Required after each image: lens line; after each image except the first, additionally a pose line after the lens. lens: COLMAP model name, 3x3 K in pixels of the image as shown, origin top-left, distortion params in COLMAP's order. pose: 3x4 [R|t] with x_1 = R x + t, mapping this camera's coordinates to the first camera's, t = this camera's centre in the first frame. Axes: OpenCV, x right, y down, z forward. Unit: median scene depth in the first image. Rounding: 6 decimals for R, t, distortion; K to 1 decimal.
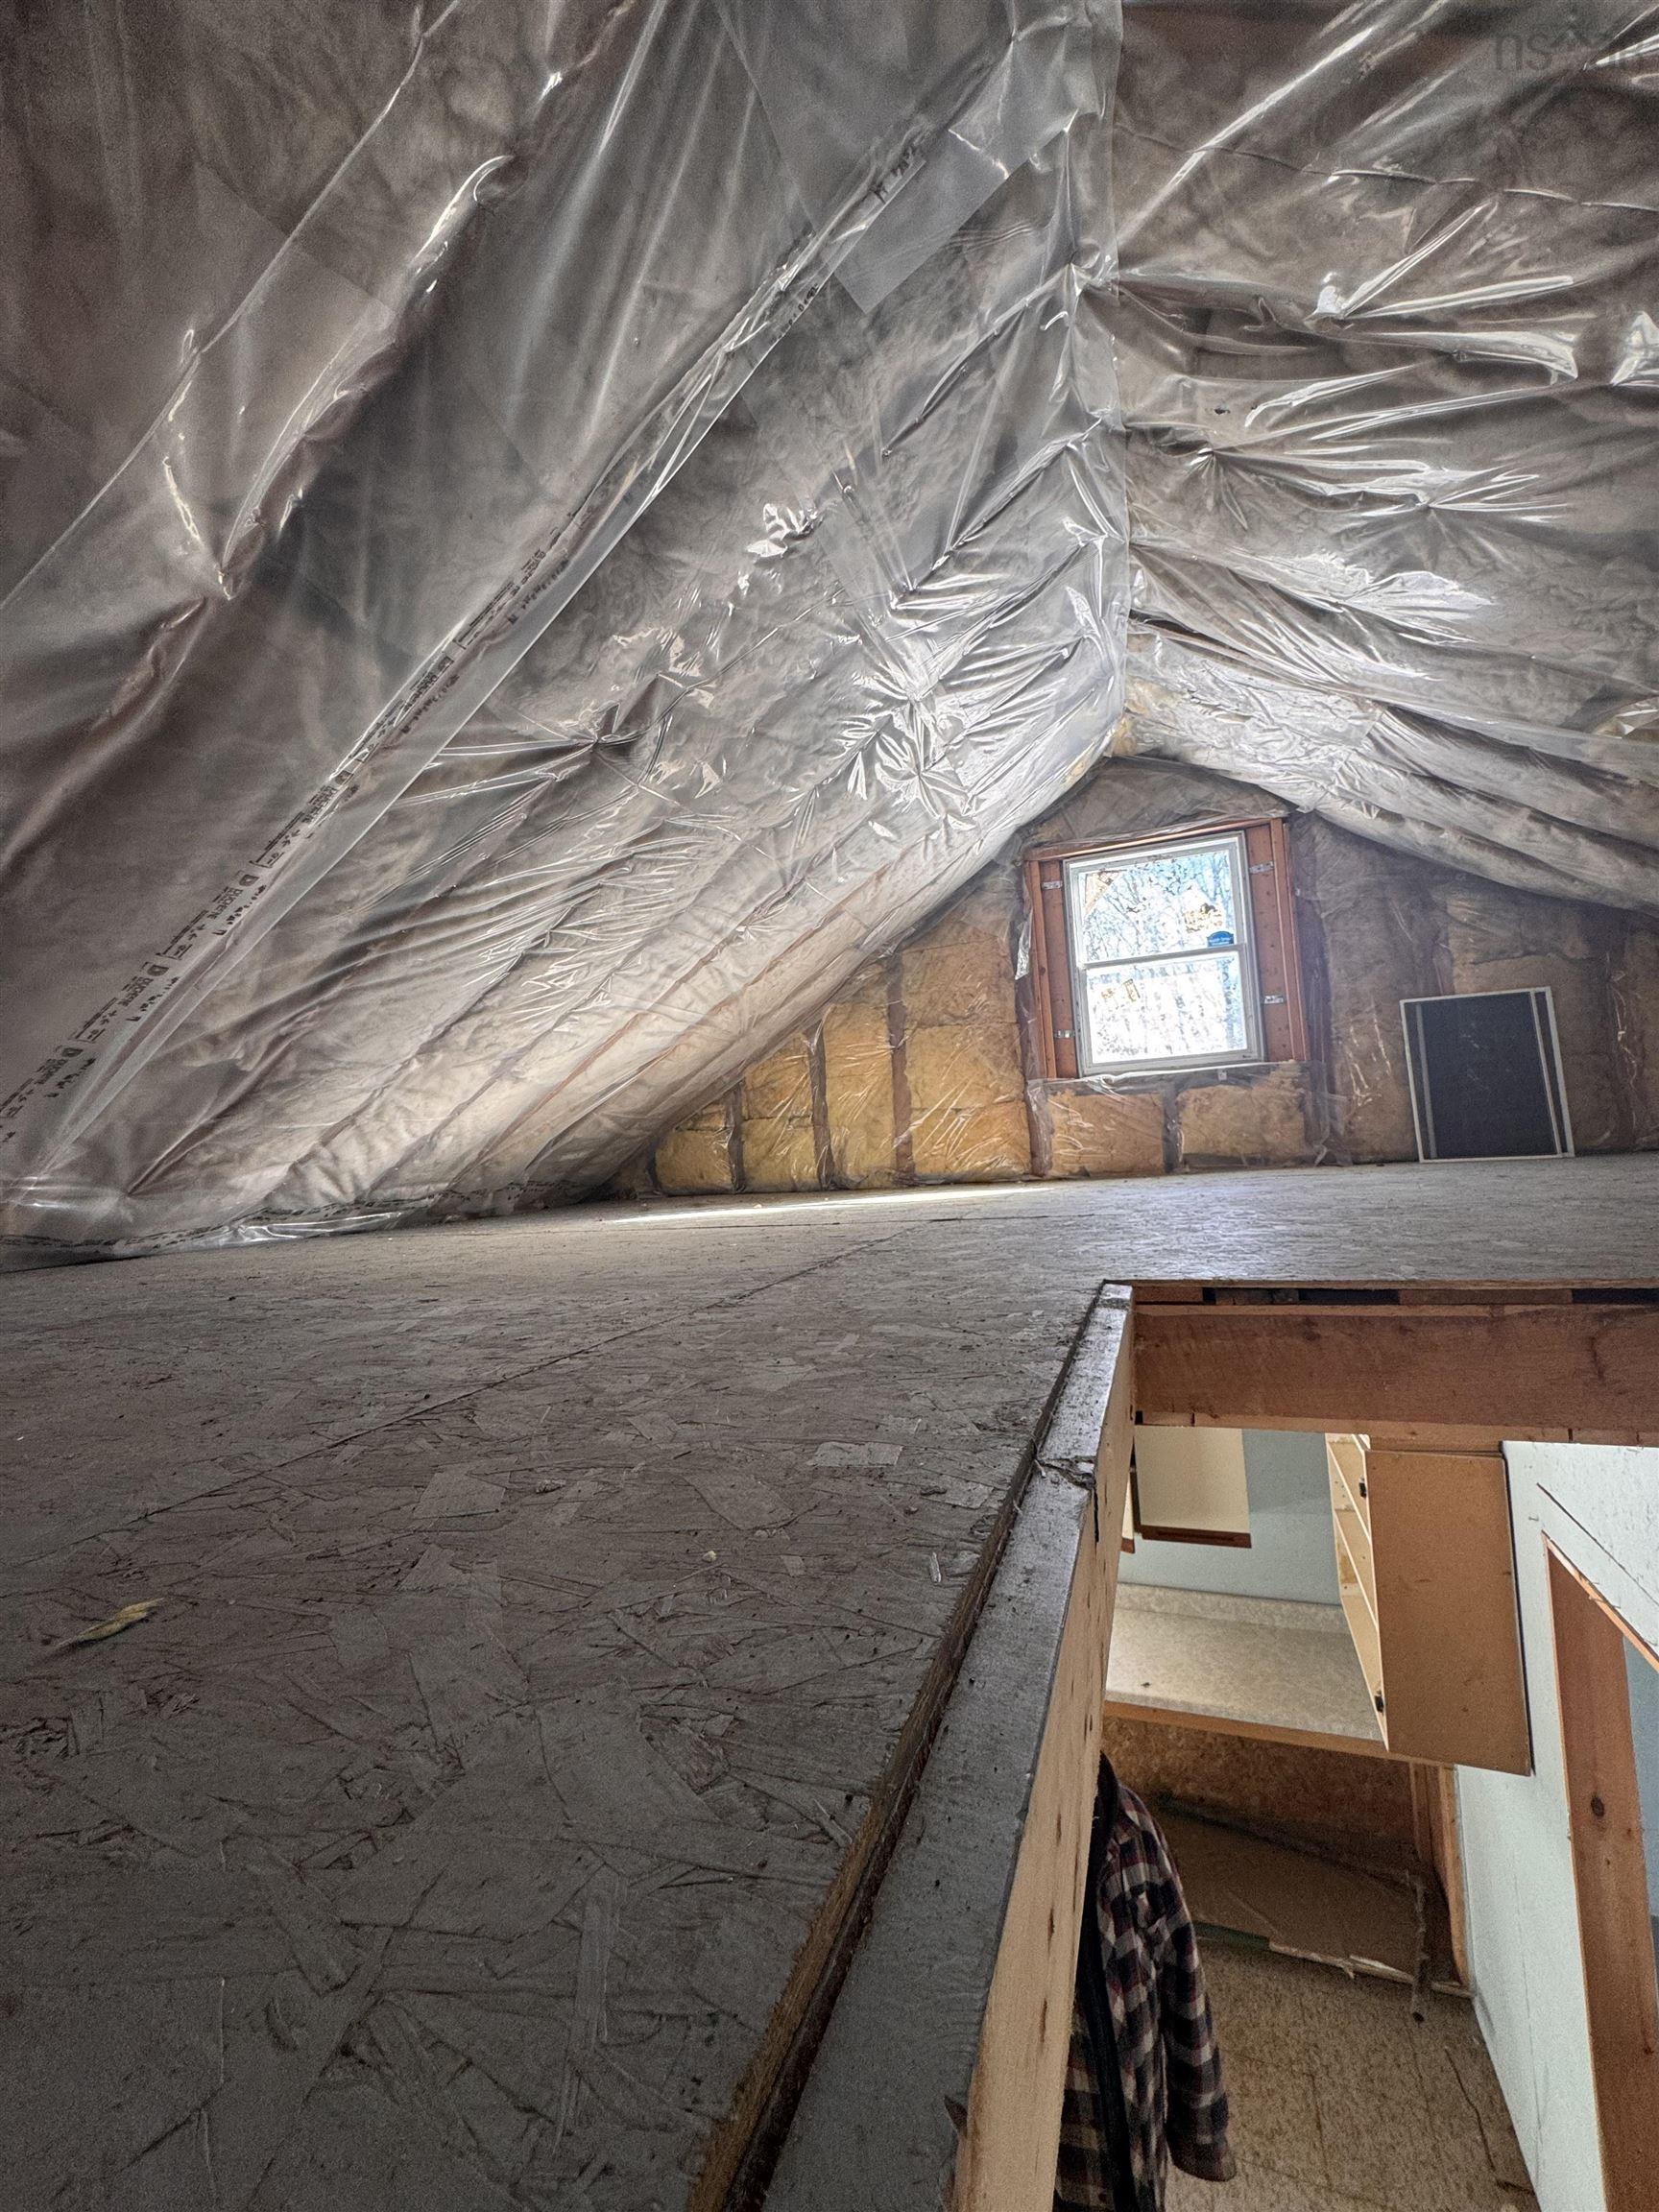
lens RADIAL K [[872.5, 0, 832.8], [0, 872.5, 1105.2], [0, 0, 1]] dist [-0.003658, -0.000405]
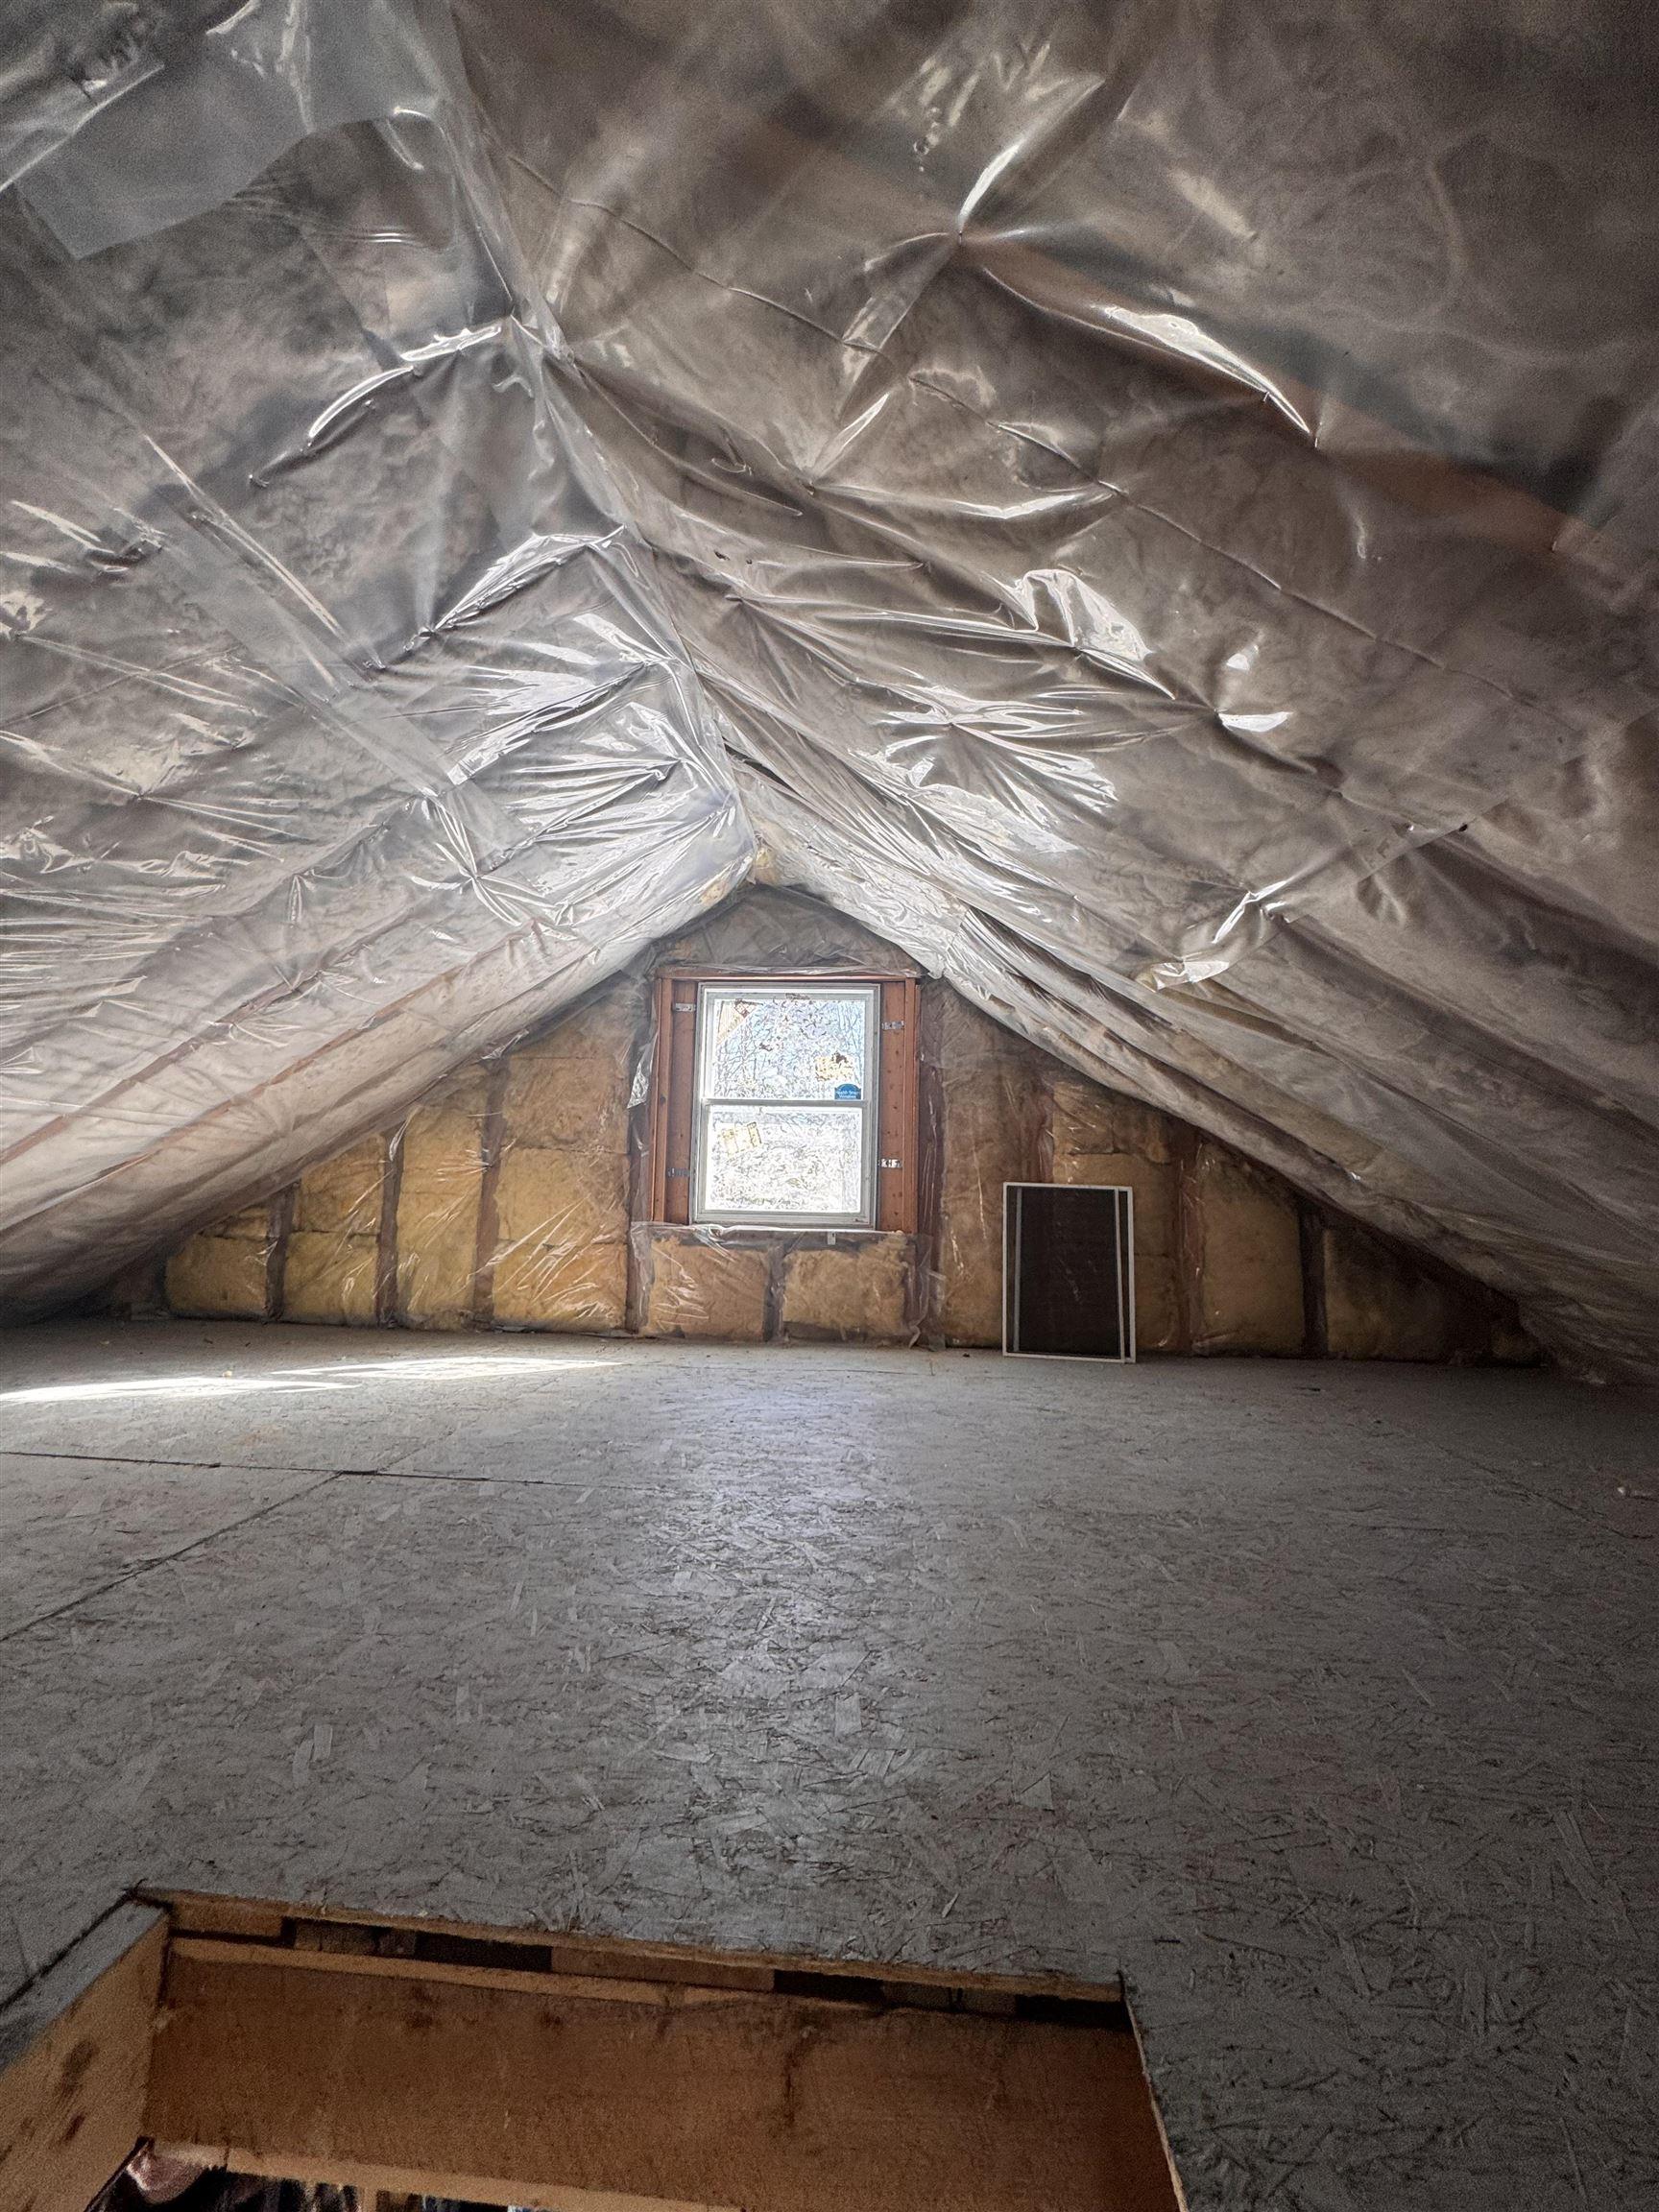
lens RADIAL K [[872.5, 0, 831.8], [0, 872.5, 1105.8], [0, 0, 1]] dist [-0.003658, -0.000405]
pose [[0.958164, 0.113340, 0.262822, 0.193641], [-0.098807, 0.992787, -0.067911, -0.117784], [-0.268623, 0.039101, 0.962451, 0.100188]]
